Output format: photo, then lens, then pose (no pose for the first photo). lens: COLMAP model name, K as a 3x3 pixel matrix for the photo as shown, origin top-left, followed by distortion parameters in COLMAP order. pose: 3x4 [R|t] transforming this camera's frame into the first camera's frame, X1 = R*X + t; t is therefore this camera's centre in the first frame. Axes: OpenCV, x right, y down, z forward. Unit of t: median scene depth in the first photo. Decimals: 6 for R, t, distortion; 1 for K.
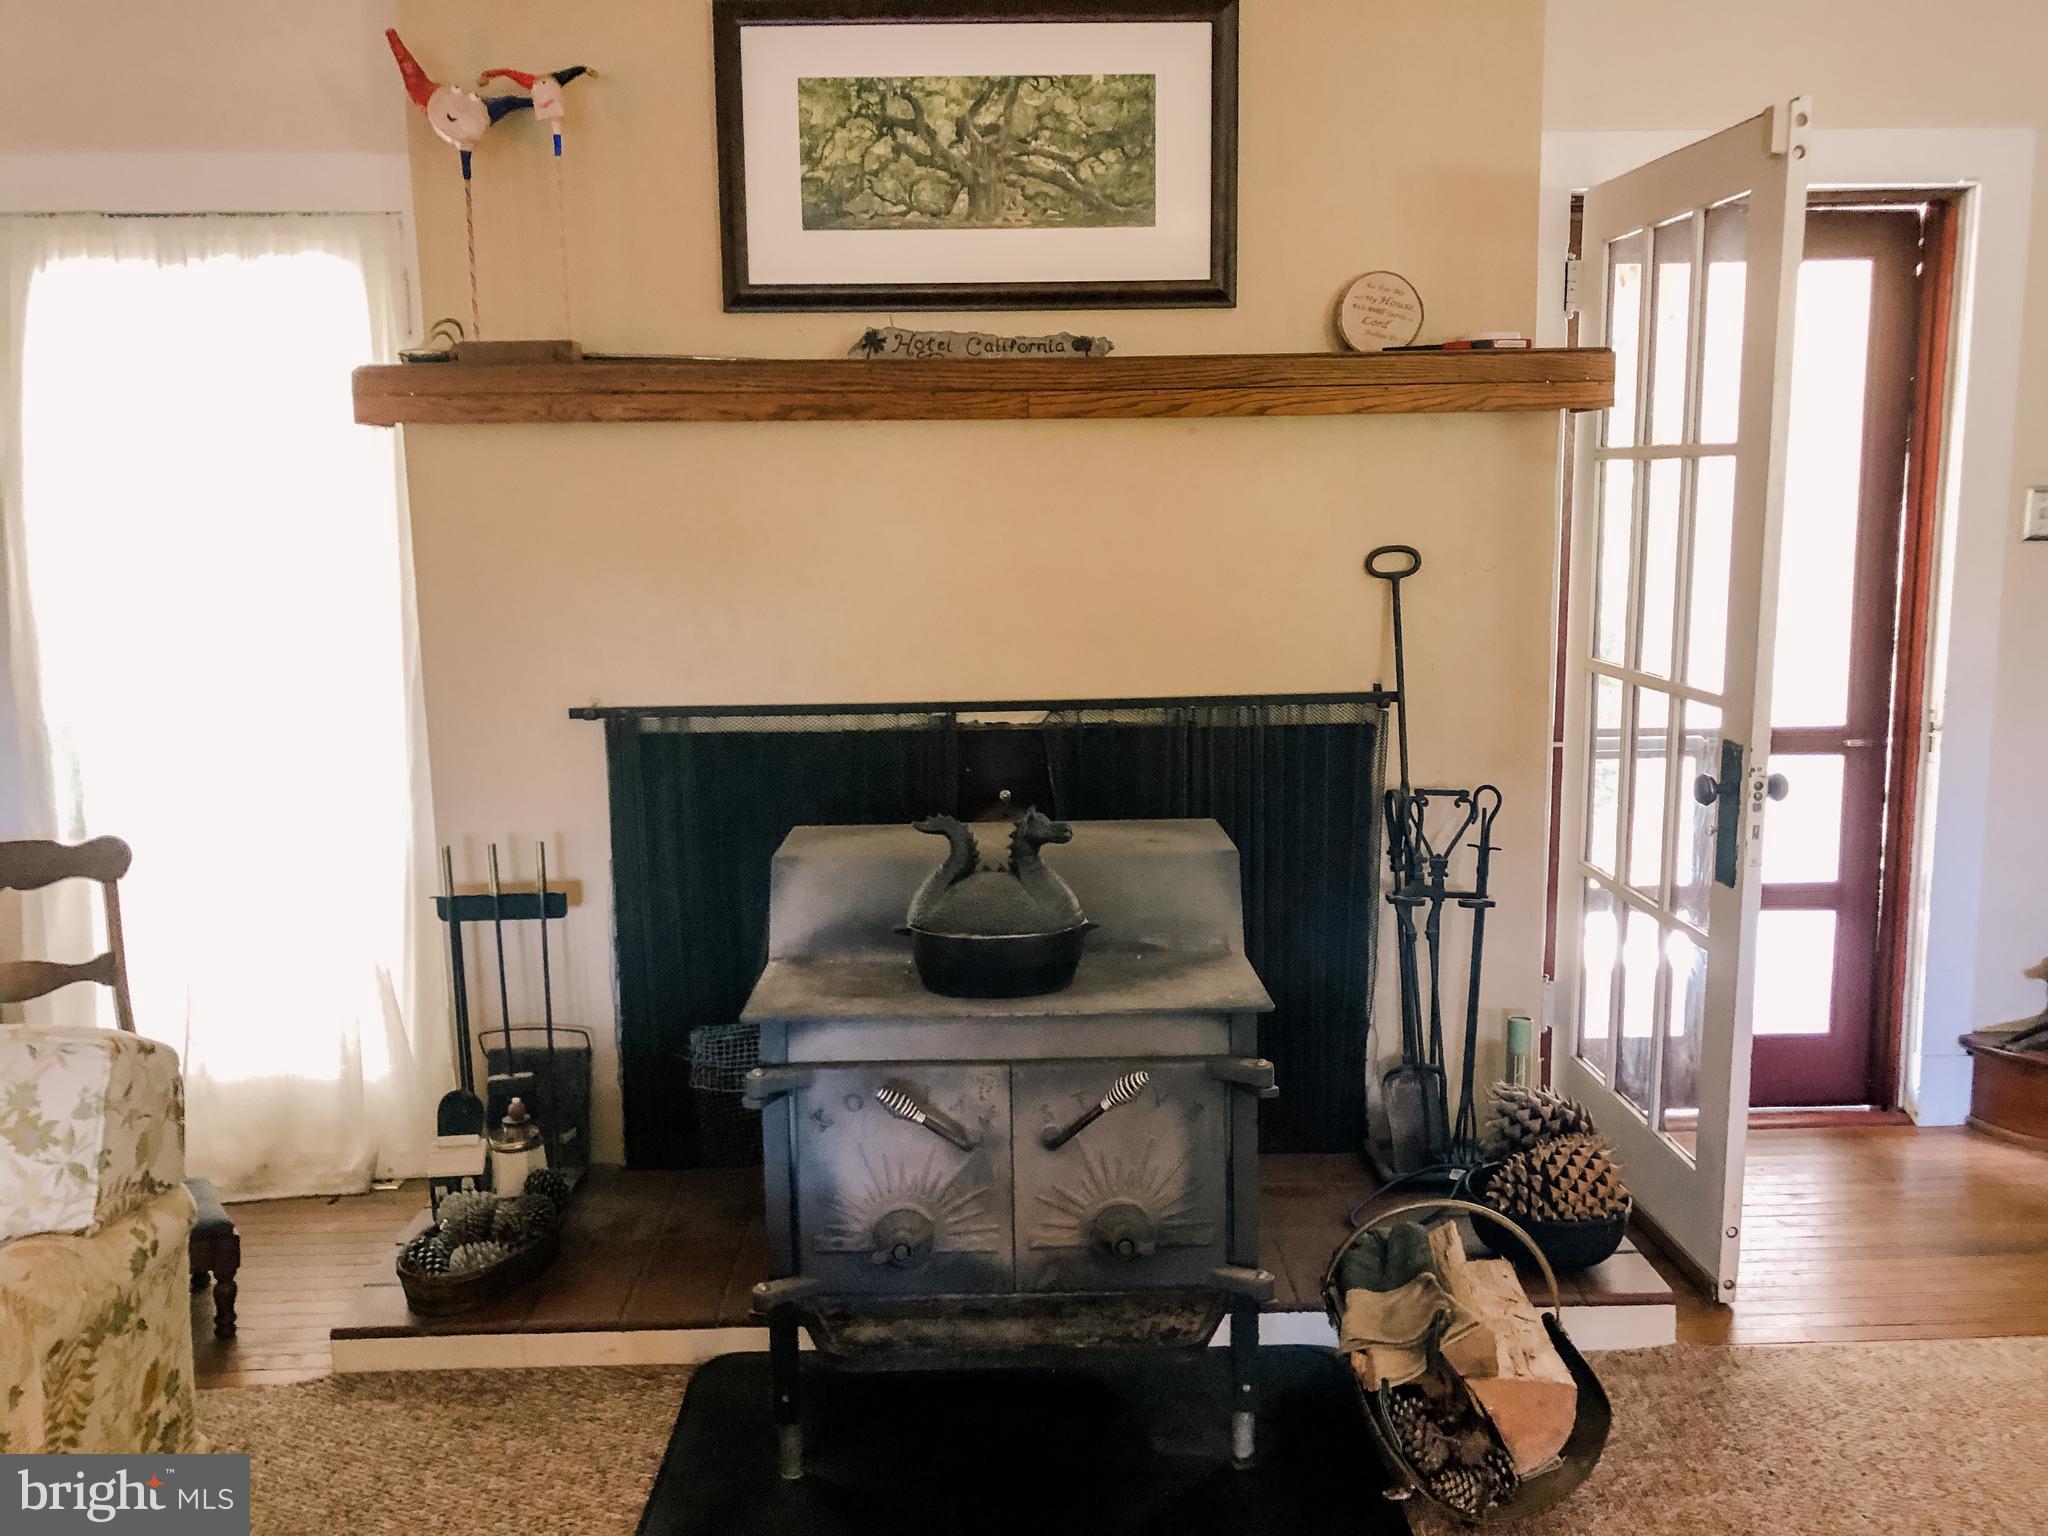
lens RADIAL K [[1692.3, 0, 1033.9], [0, 1692.3, 757.2], [0, 0, 1]] dist [0.028884, -0.050928]
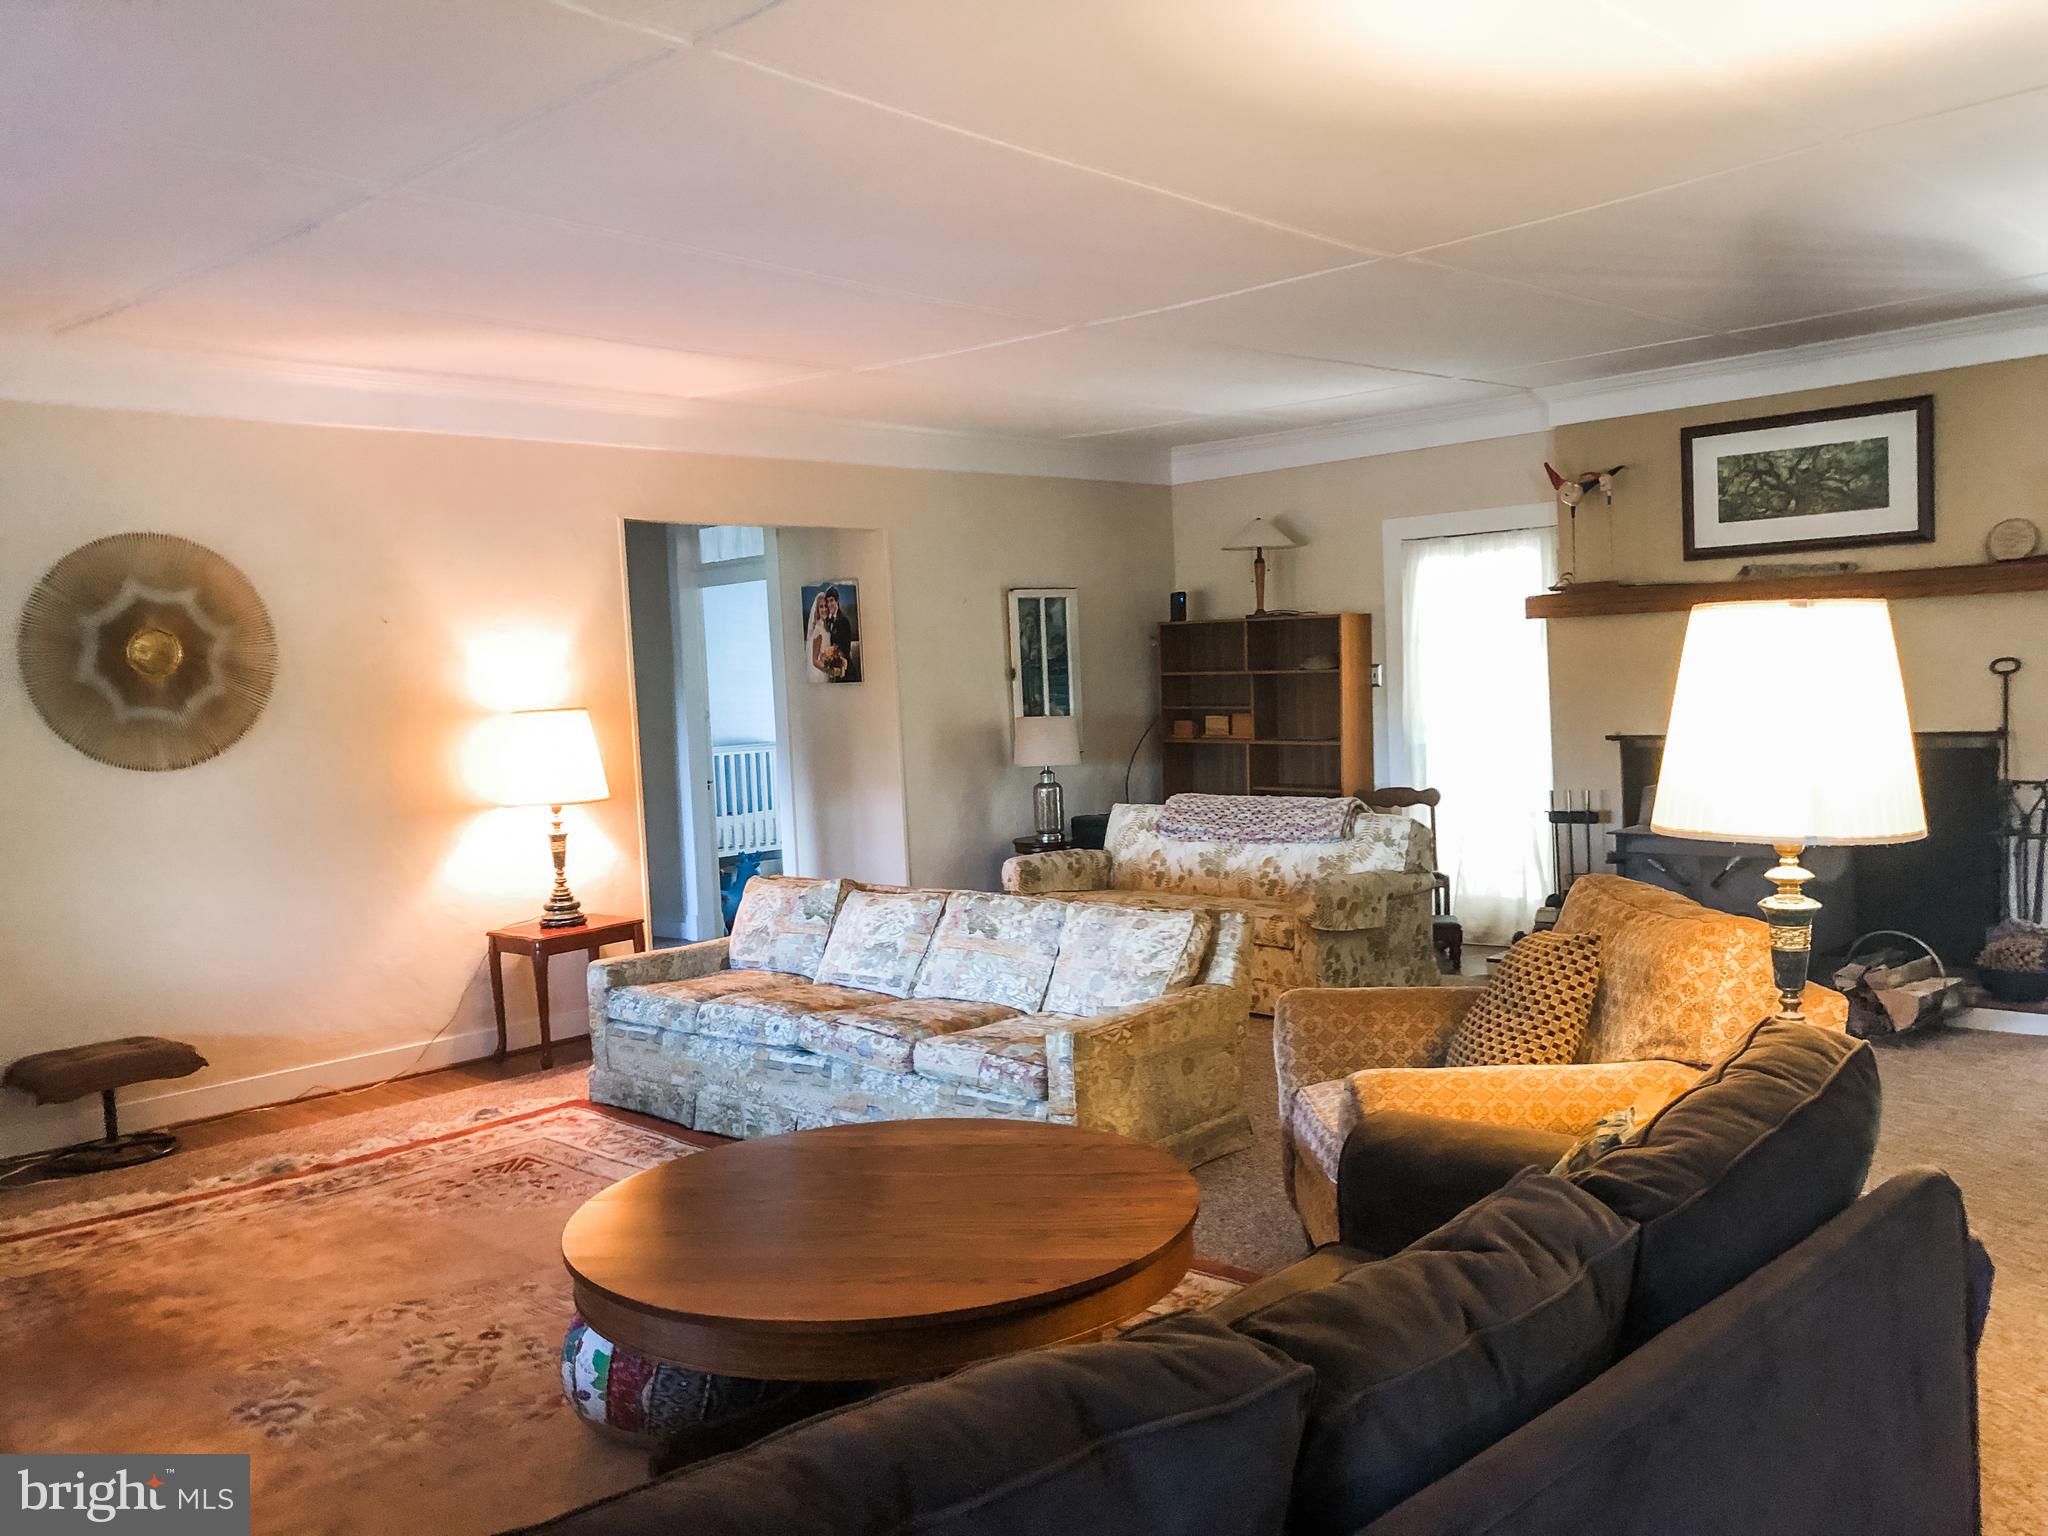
lens RADIAL K [[1688.3, 0, 1026.7], [0, 1688.3, 758.8], [0, 0, 1]] dist [0.065866, -0.100406]
pose [[0.709335, 0.019047, -0.704614, 0.808191], [-0.056016, 0.997997, -0.029413, 0.116372], [0.702642, 0.060334, 0.708981, -1.216891]]
